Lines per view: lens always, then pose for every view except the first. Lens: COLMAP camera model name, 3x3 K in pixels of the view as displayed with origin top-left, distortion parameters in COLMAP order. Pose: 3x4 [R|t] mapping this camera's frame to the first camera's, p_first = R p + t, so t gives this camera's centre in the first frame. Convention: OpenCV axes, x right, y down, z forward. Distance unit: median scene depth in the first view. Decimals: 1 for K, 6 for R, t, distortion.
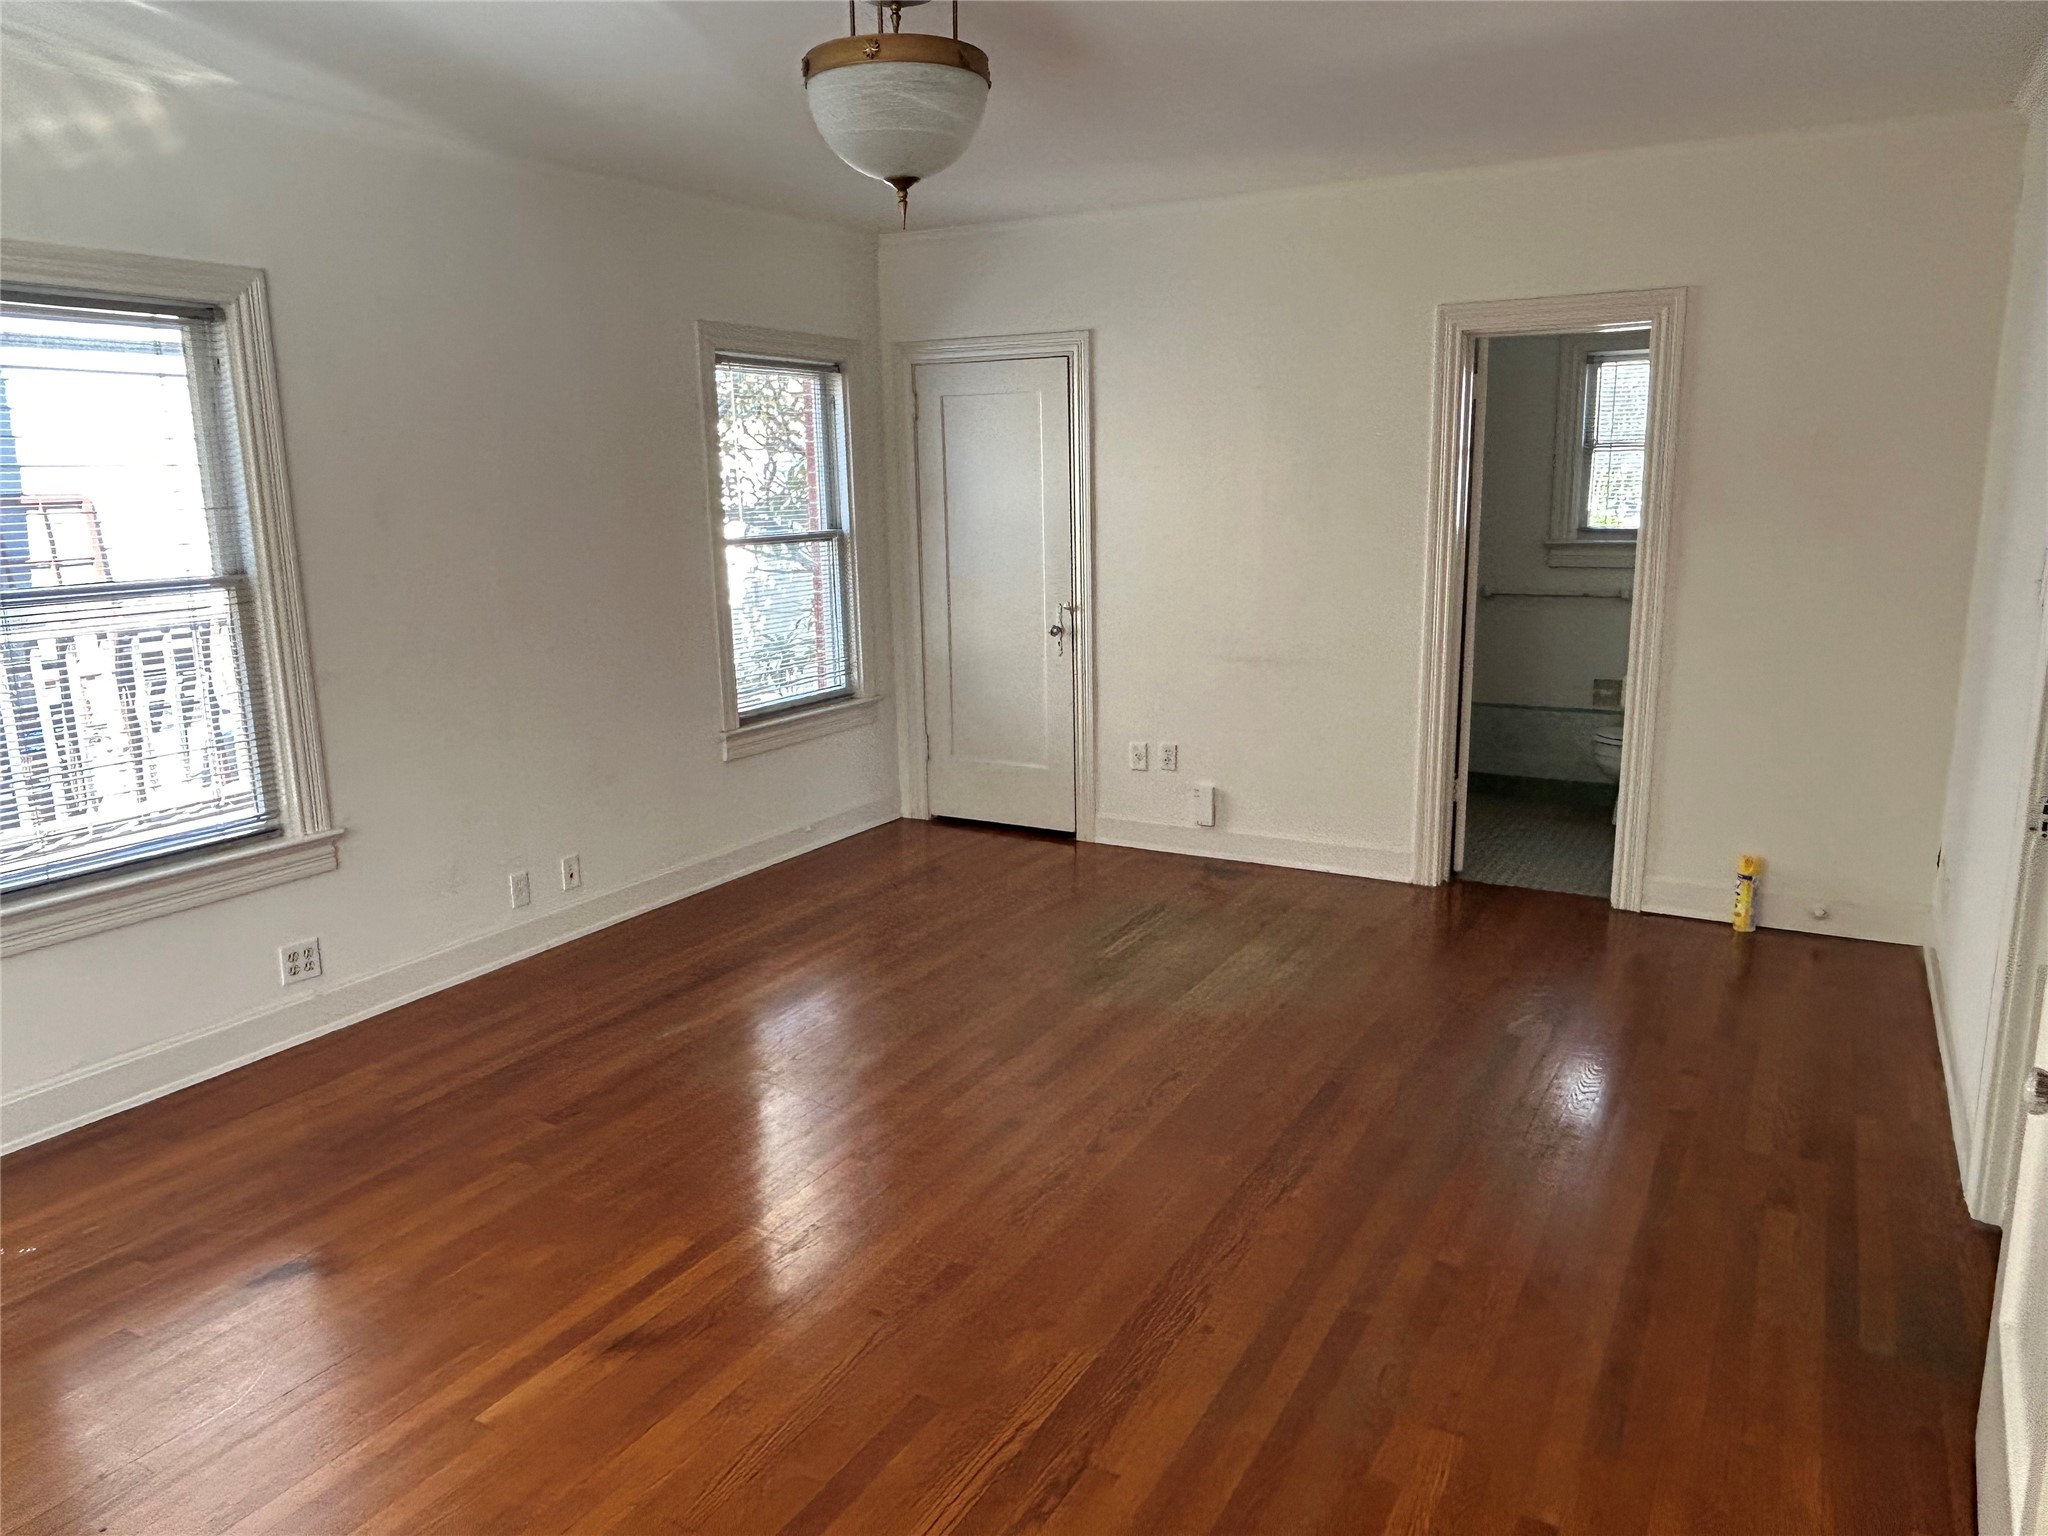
lens RADIAL K [[1390.6, 0, 1024.0], [0, 1390.6, 768.0], [0, 0, 1]] dist [0.012446, -0.025374]
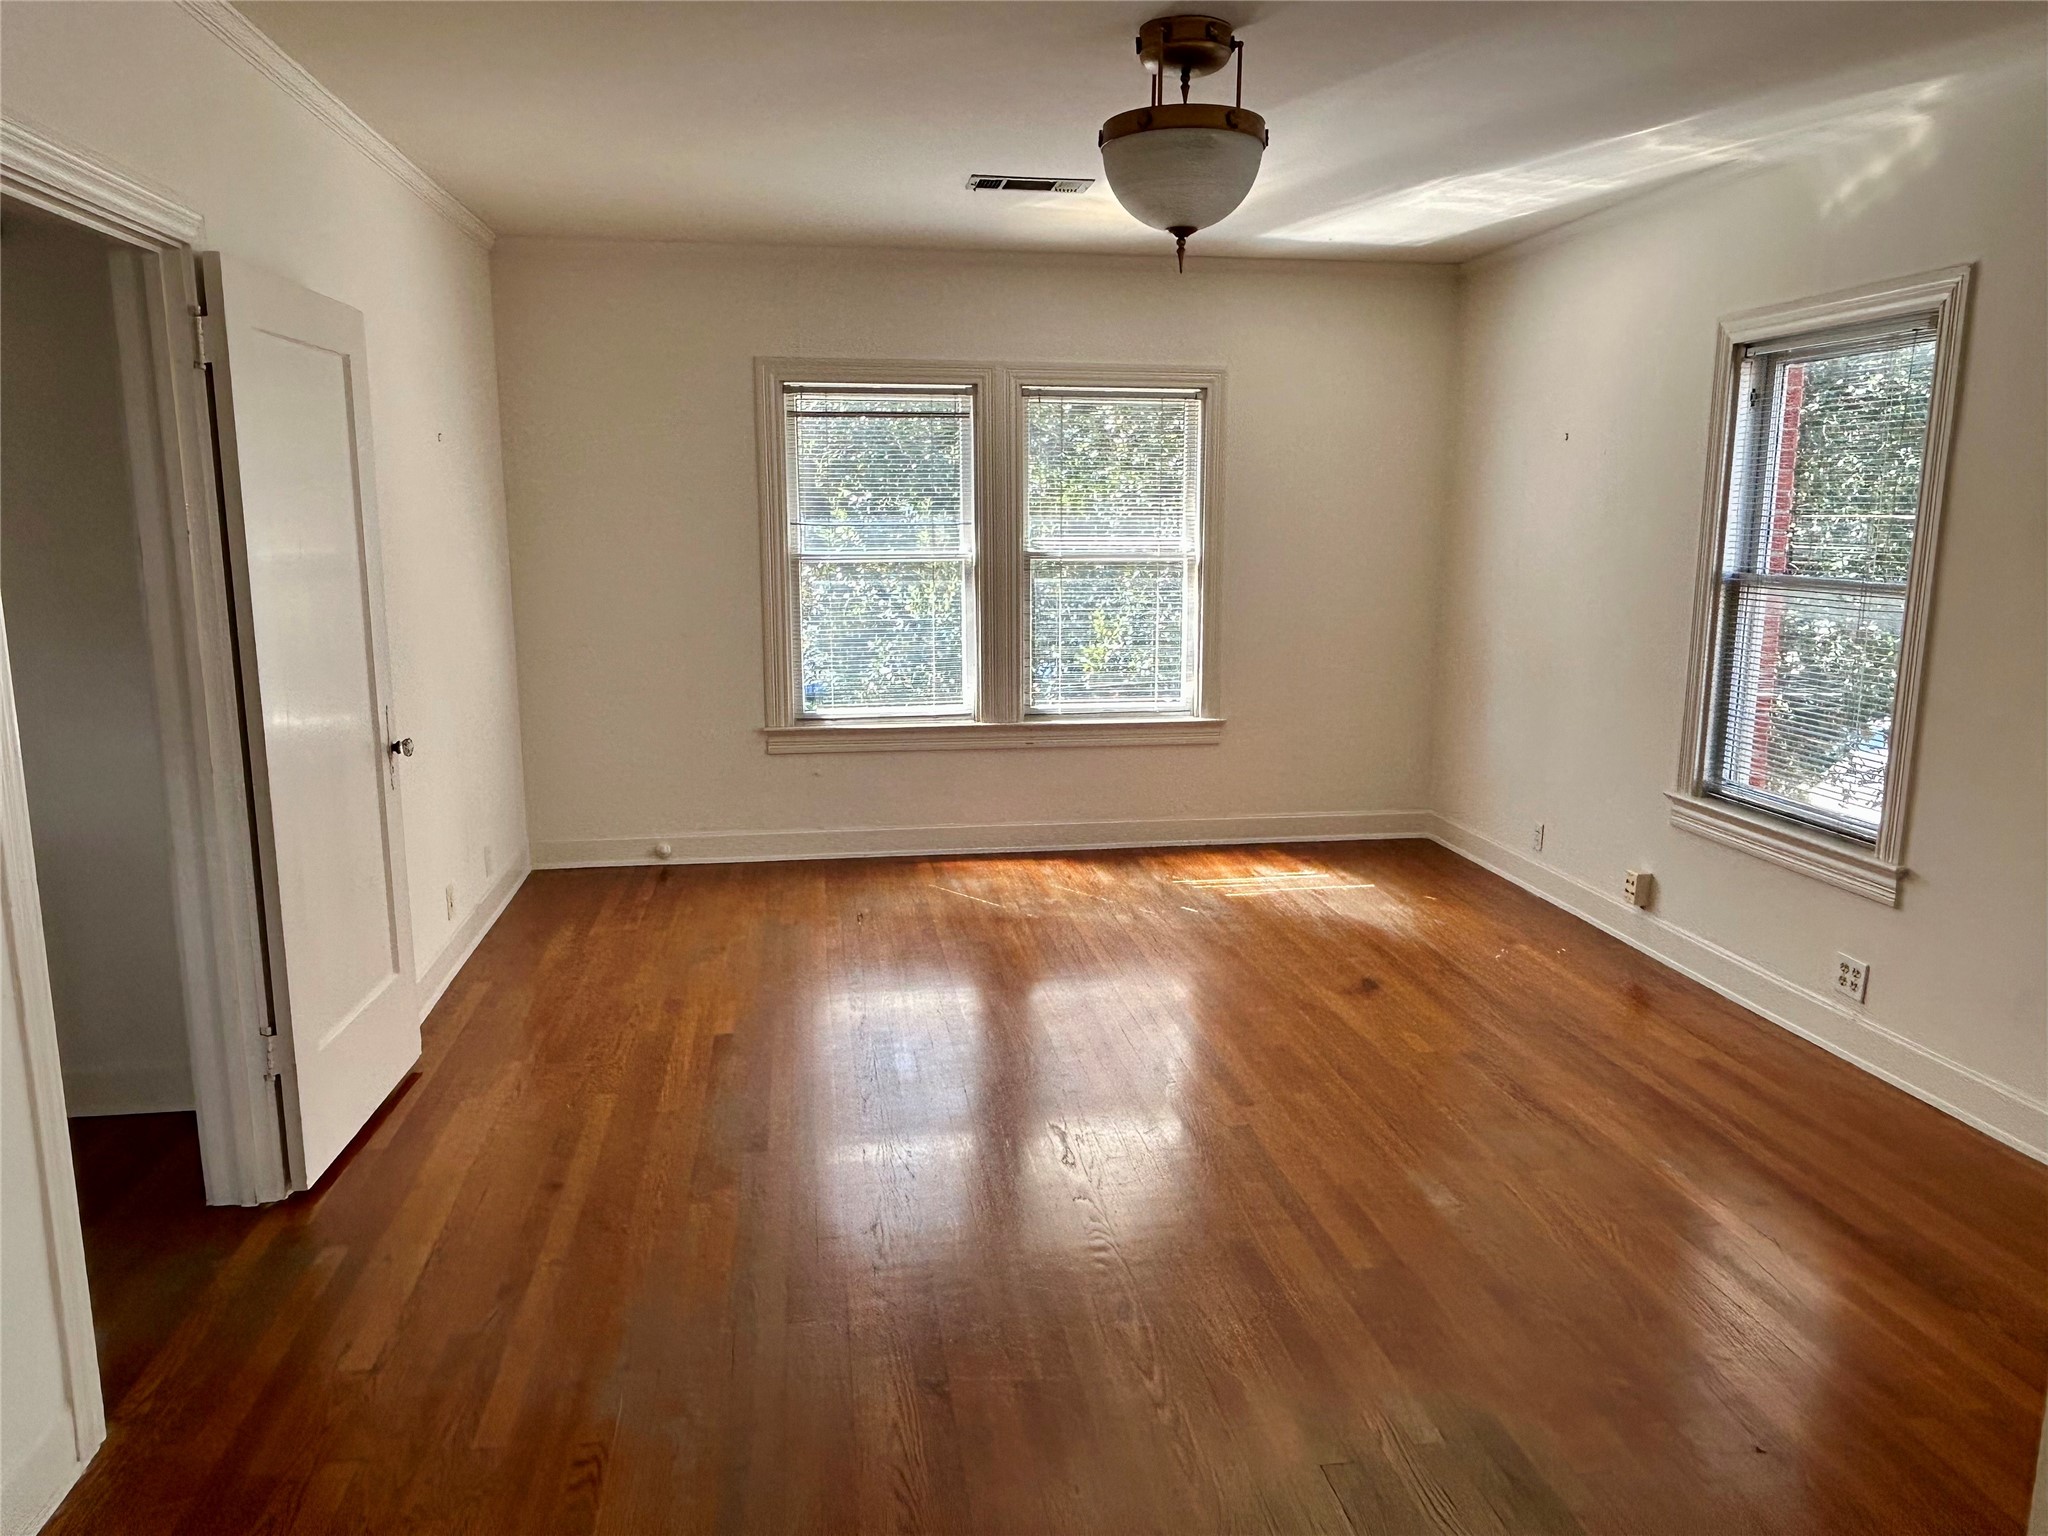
lens RADIAL K [[1390.6, 0, 1024.0], [0, 1390.6, 768.0], [0, 0, 1]] dist [0.012446, -0.025374]
pose [[-0.779657, 0.127378, -0.613115, 0.516313], [-0.119417, 0.930882, 0.345251, -0.266837], [0.614715, 0.342394, -0.710557, 1.287563]]
